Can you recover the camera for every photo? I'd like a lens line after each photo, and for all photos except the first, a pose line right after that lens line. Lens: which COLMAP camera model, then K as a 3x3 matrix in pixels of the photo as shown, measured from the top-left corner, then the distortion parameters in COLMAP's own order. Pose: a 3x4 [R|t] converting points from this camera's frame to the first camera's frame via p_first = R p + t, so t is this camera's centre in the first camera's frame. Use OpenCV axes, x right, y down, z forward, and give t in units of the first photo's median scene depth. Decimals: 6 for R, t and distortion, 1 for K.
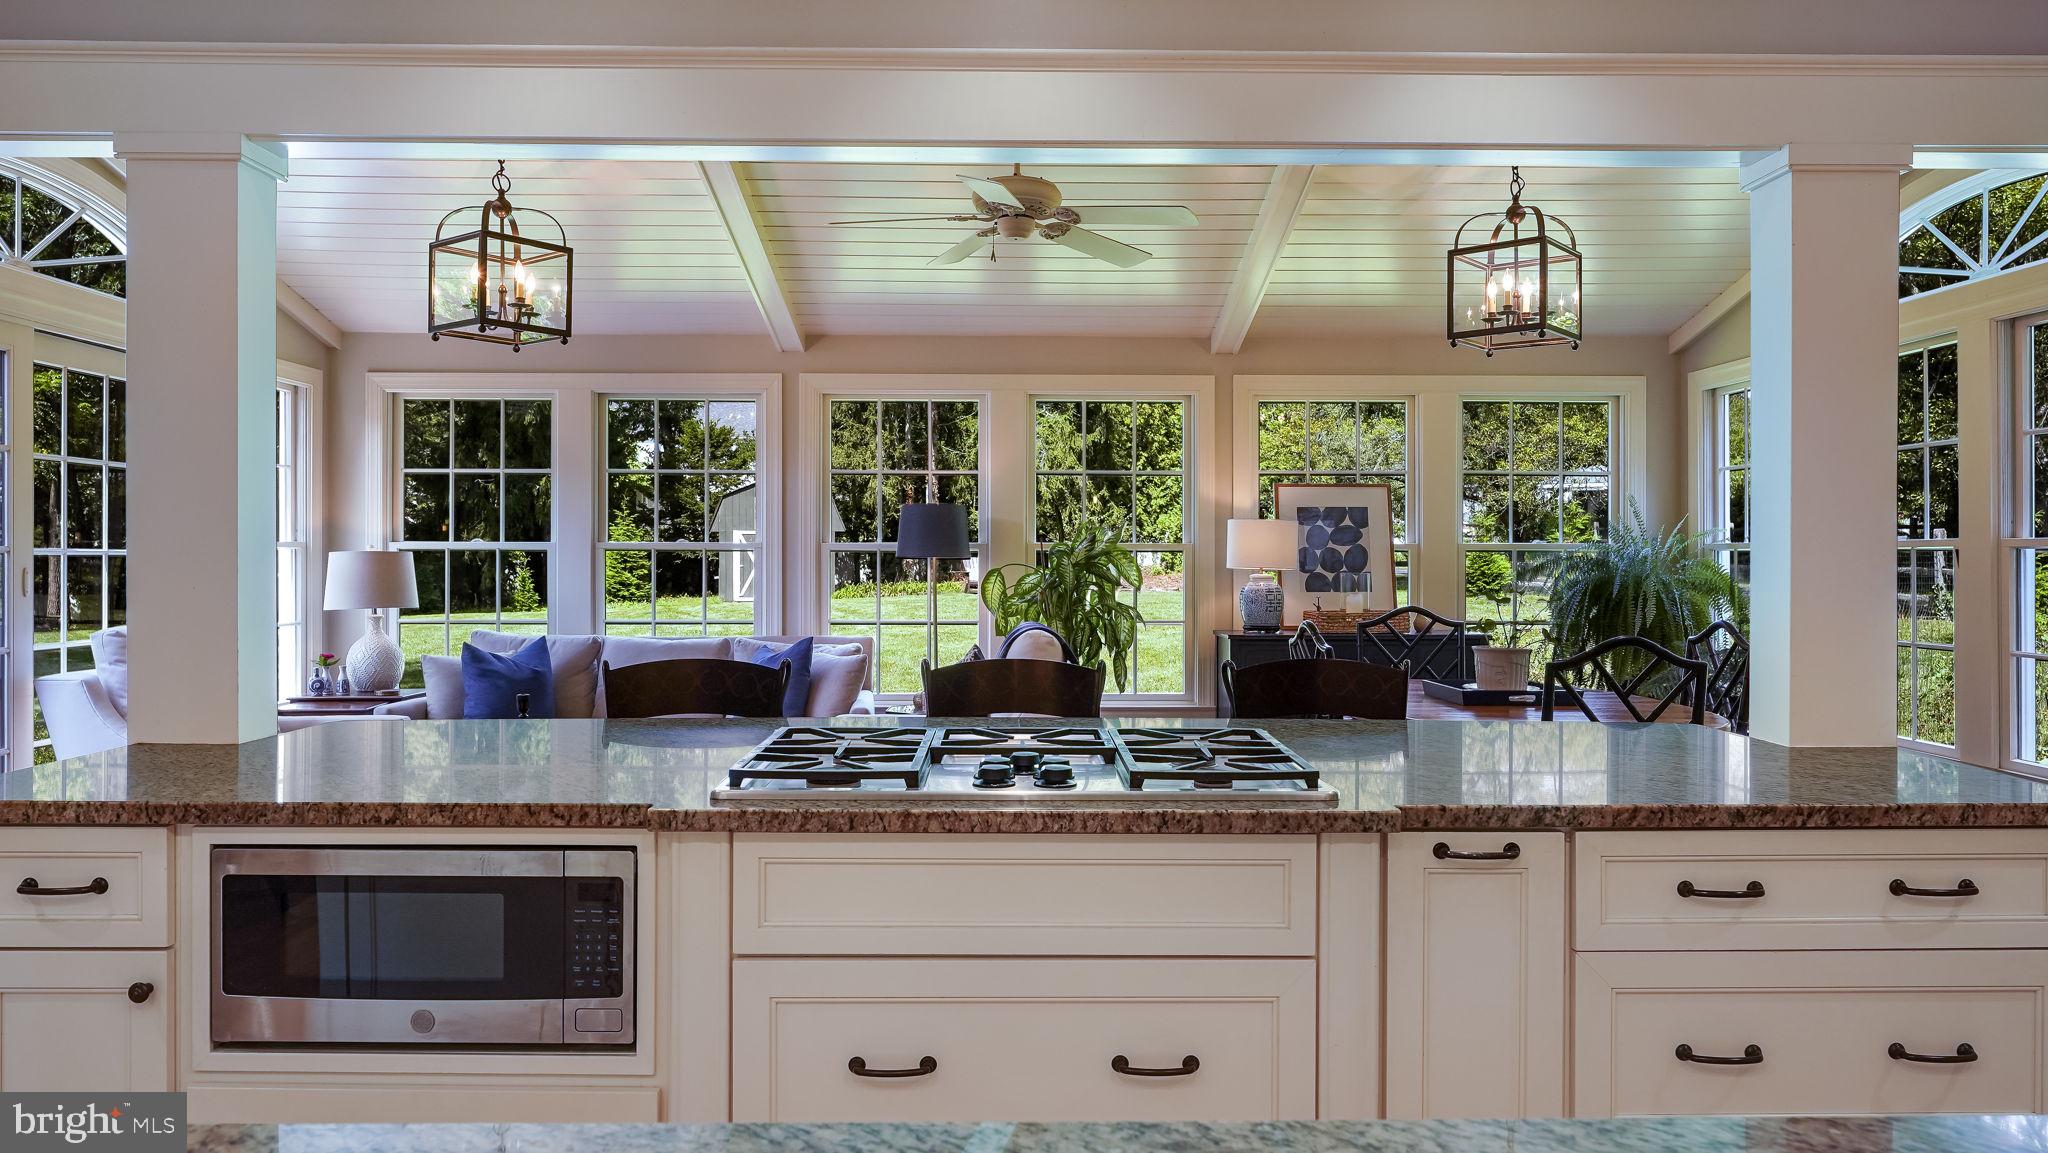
lens RADIAL K [[1359.5, 0, 1018.3], [0, 1359.5, 556.3], [0, 0, 1]] dist [-0.003247, -0.002083]
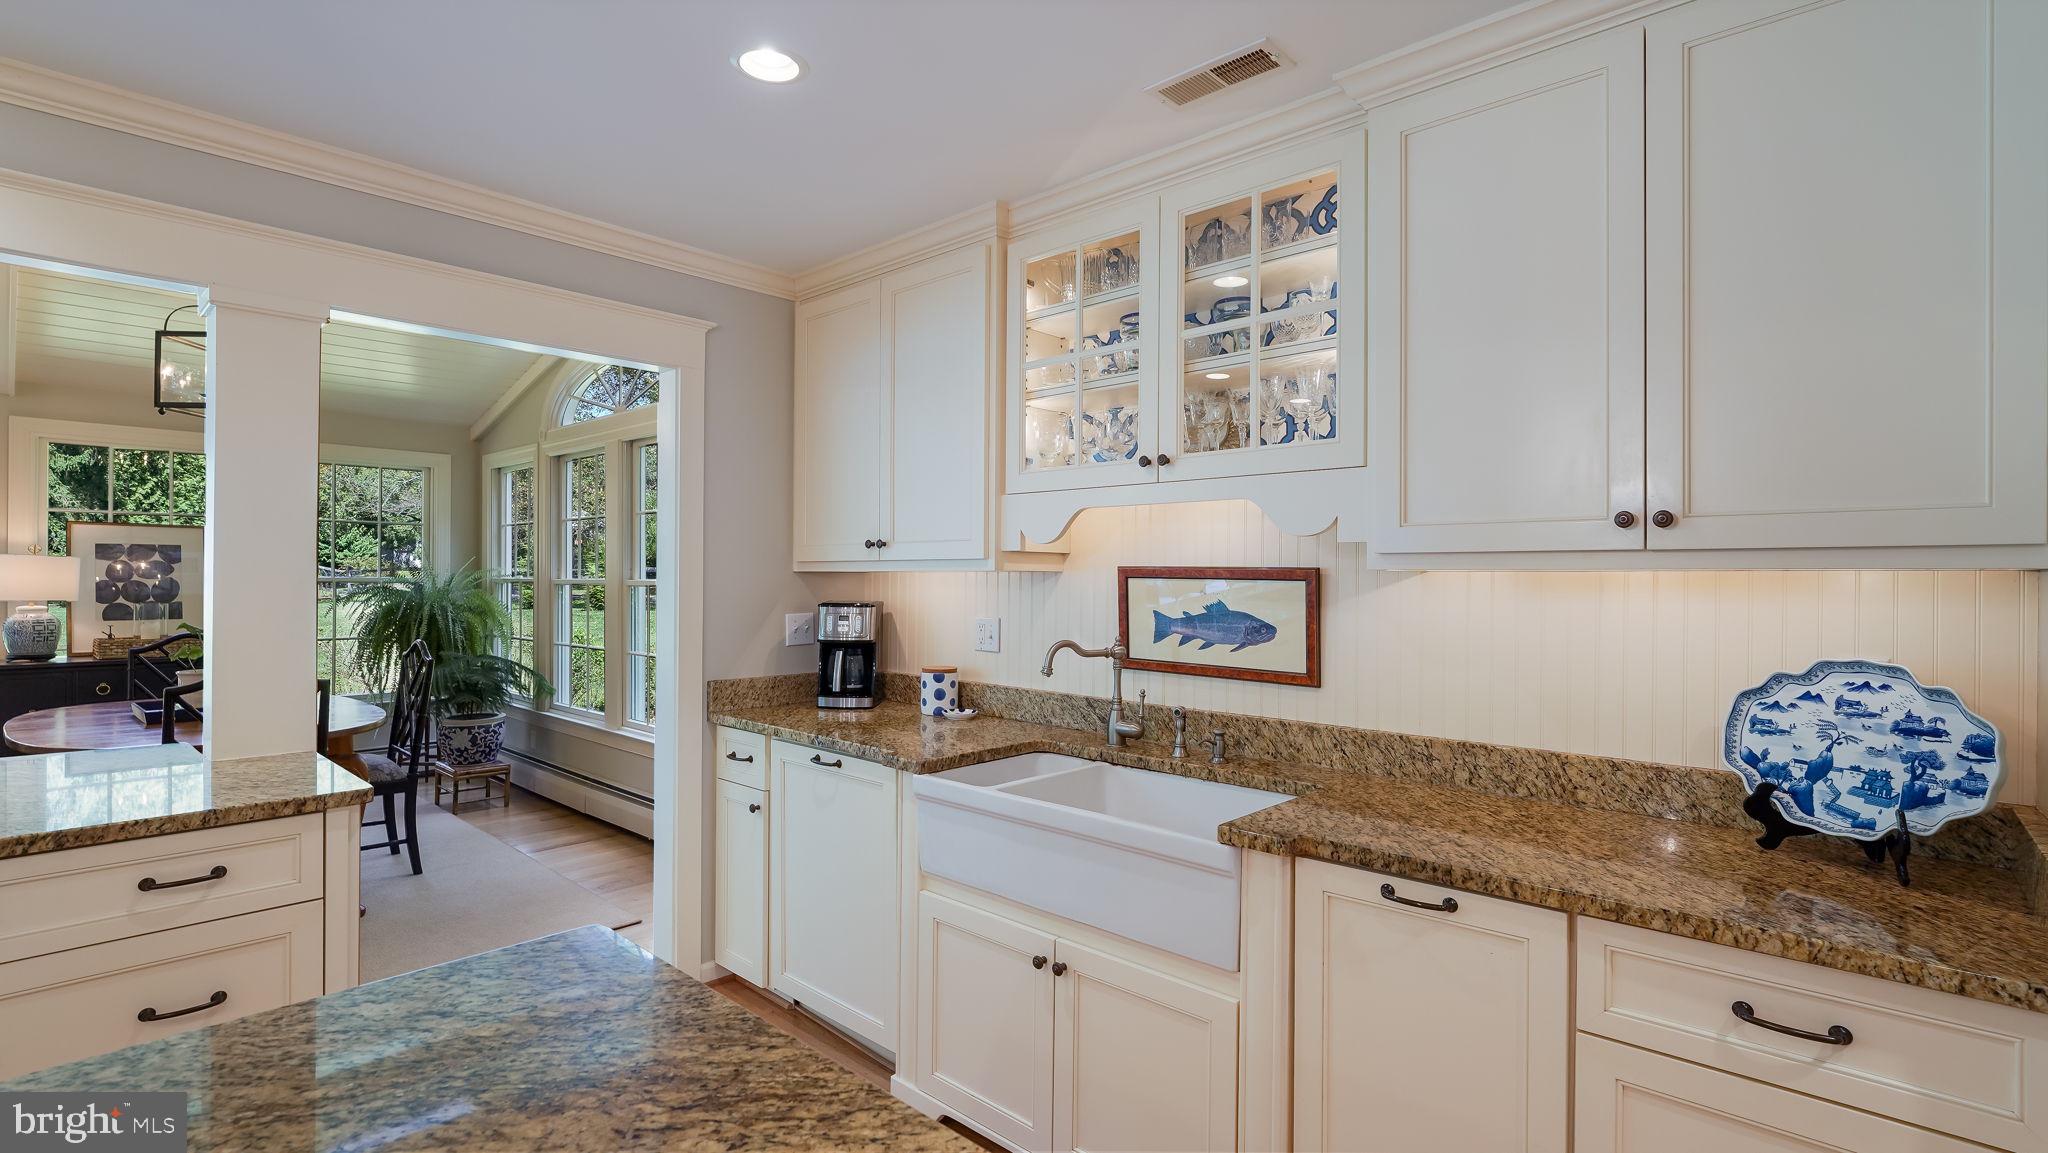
lens RADIAL K [[932.8, 0, 1021.2], [0, 932.8, 572.0], [0, 0, 1]] dist [-0.002146, -0.000301]
pose [[0.690900, 0.006020, 0.722925, 0.188072], [-0.005525, 0.999980, -0.003047, -0.015520], [-0.722929, -0.001888, 0.690919, -0.059495]]
